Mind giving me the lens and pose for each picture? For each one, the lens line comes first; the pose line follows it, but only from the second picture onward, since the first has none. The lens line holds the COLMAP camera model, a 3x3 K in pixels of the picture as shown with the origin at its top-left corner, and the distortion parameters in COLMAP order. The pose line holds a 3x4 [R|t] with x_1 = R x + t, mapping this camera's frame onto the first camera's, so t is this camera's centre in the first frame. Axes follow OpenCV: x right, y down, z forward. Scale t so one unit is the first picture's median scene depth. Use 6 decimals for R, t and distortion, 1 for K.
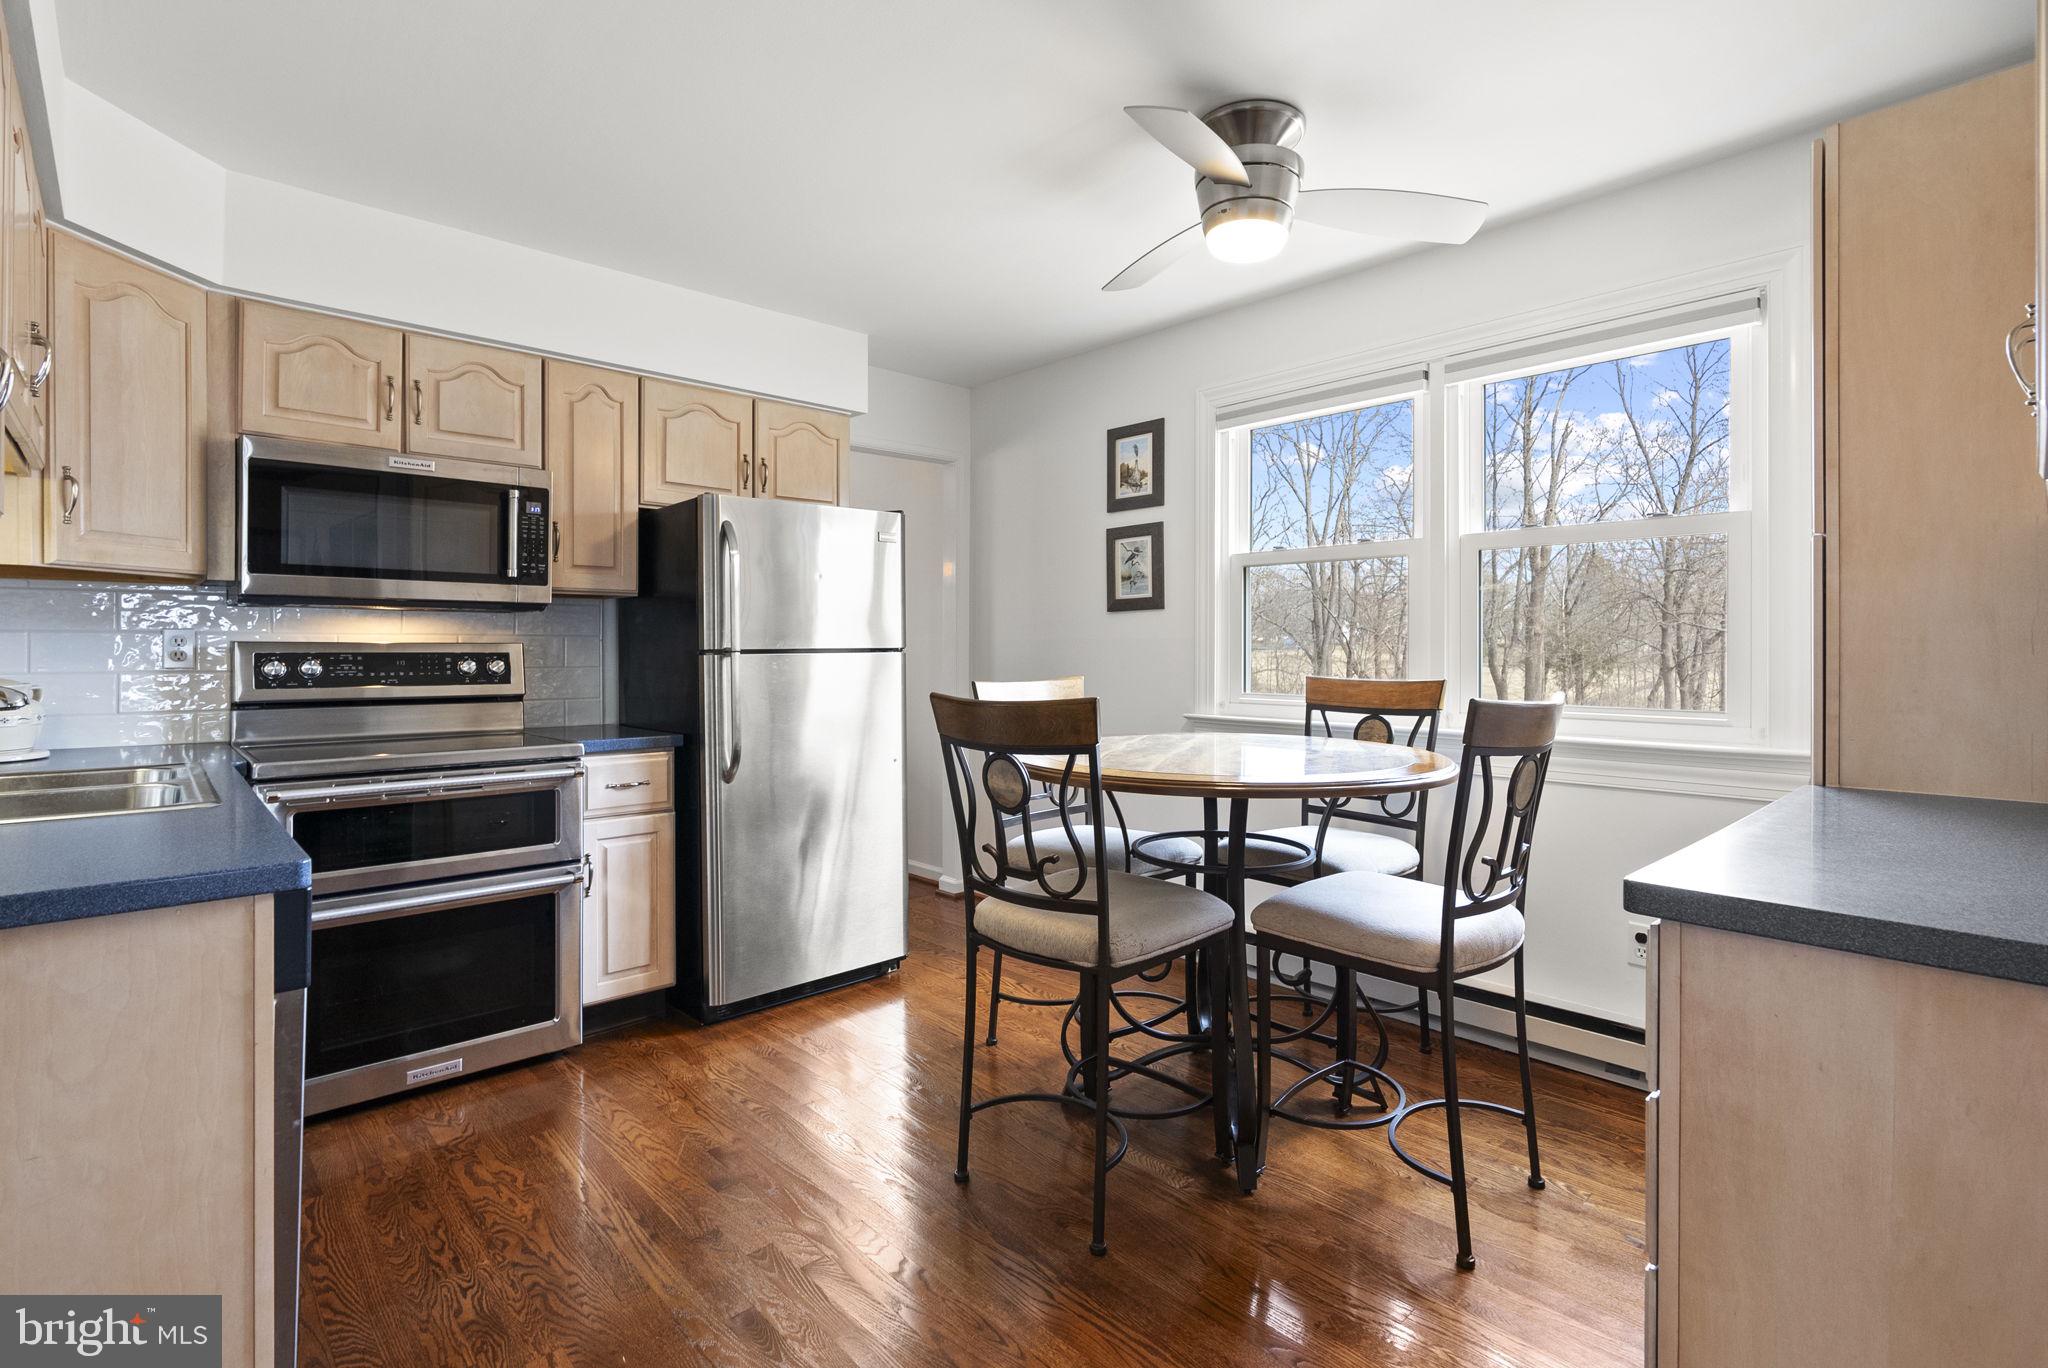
lens RADIAL K [[951.4, 0, 1023.1], [0, 951.4, 658.1], [0, 0, 1]] dist [-0.003962, 0.000925]
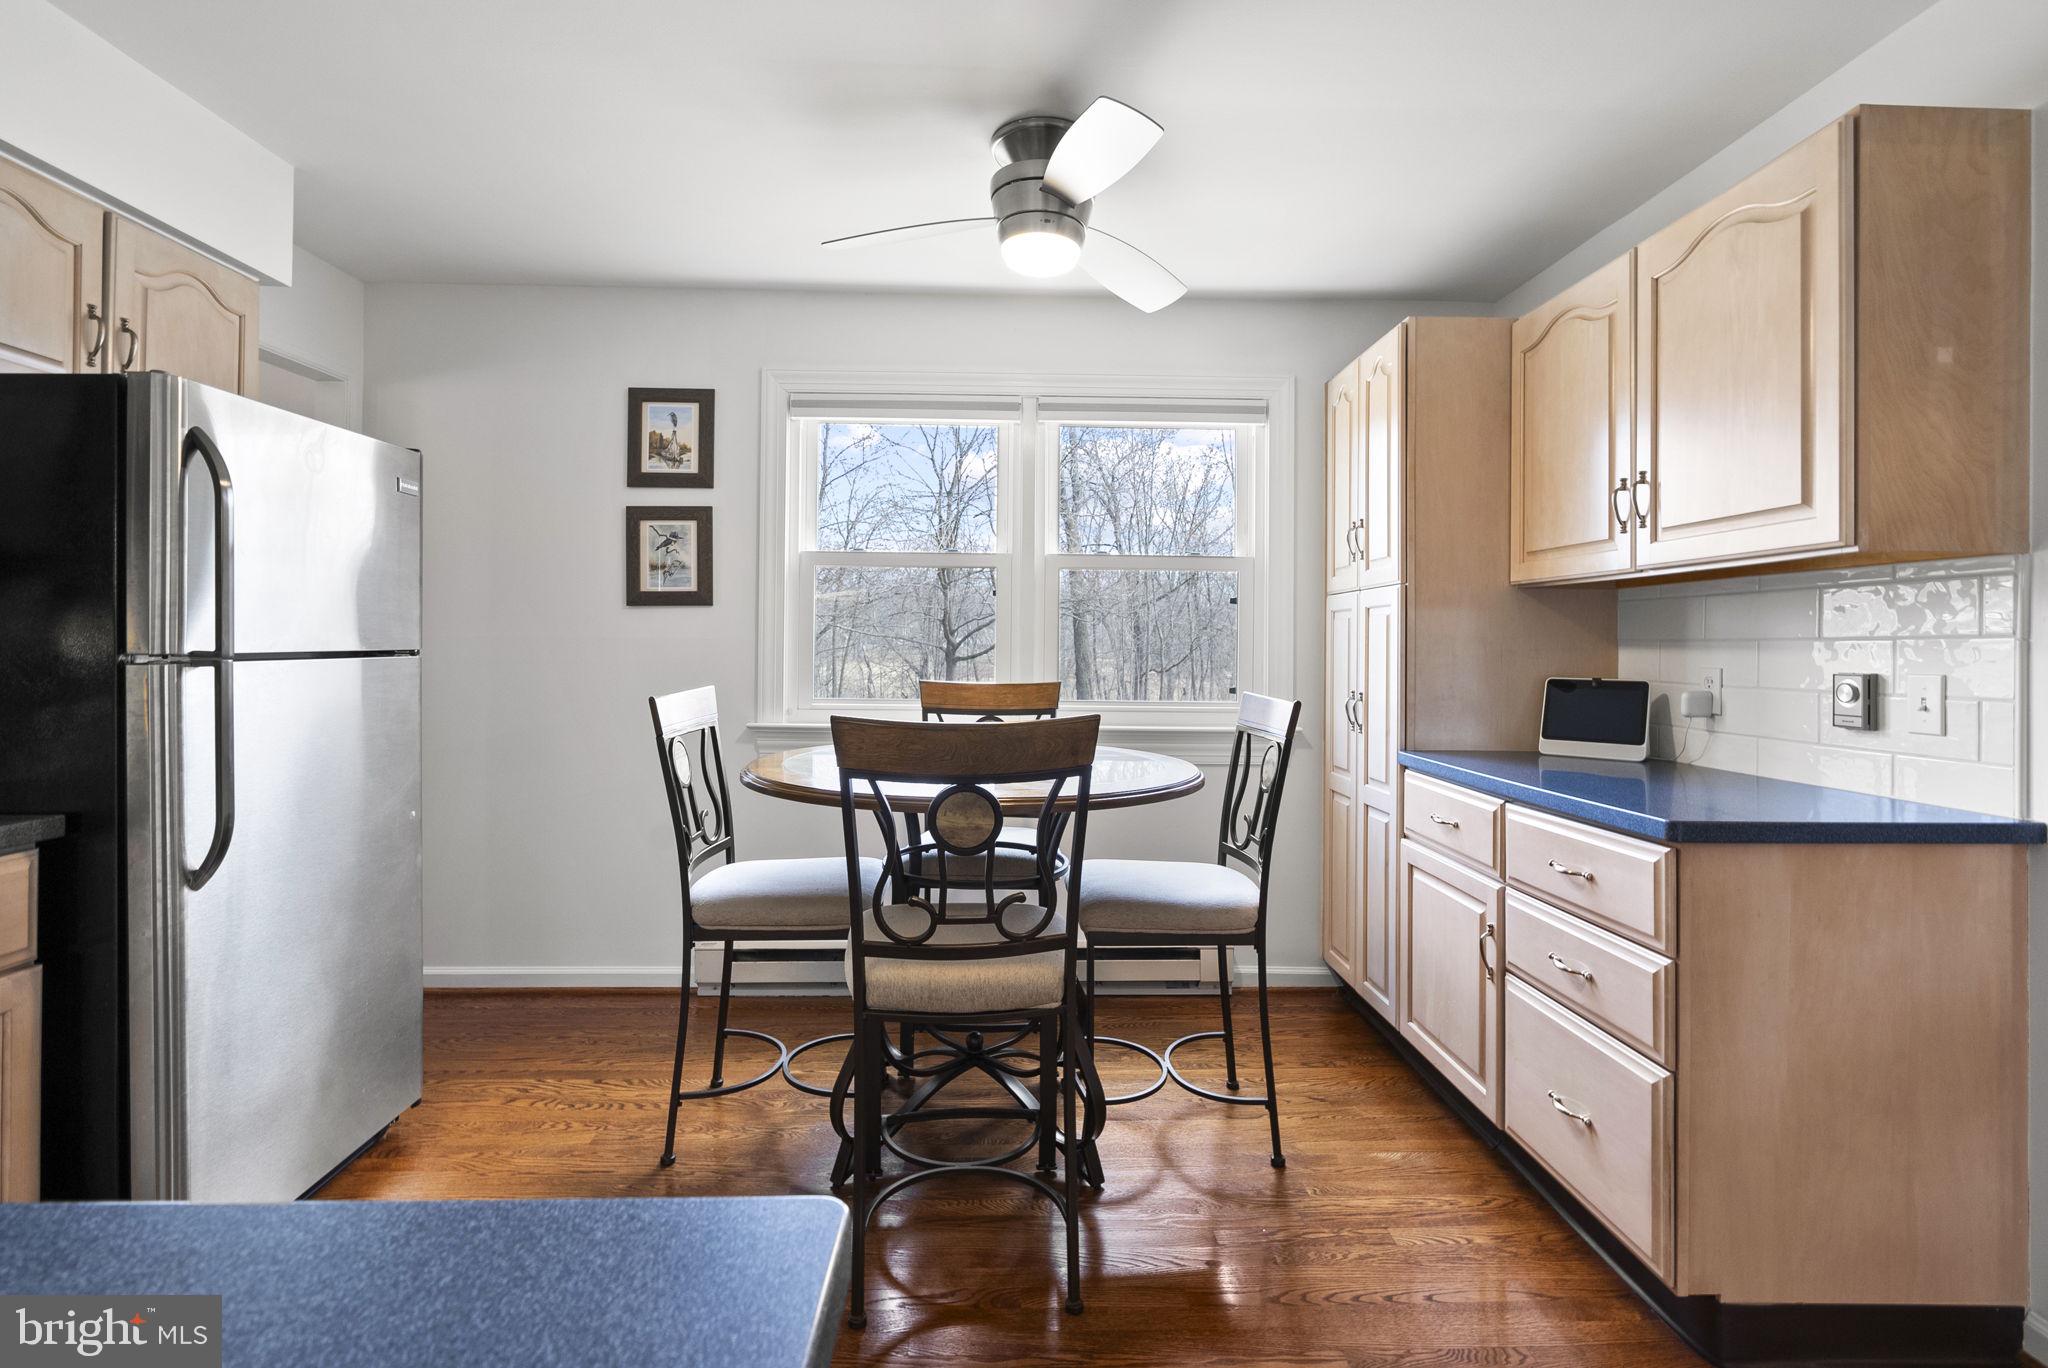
lens RADIAL K [[944.3, 0, 1017.8], [0, 944.3, 647.6], [0, 0, 1]] dist [-0.001178, 0.000495]
pose [[0.673811, 0.006017, 0.738879, -0.309166], [-0.002601, 0.999980, -0.005771, -0.008507], [-0.738899, 0.001967, 0.673813, 0.201721]]
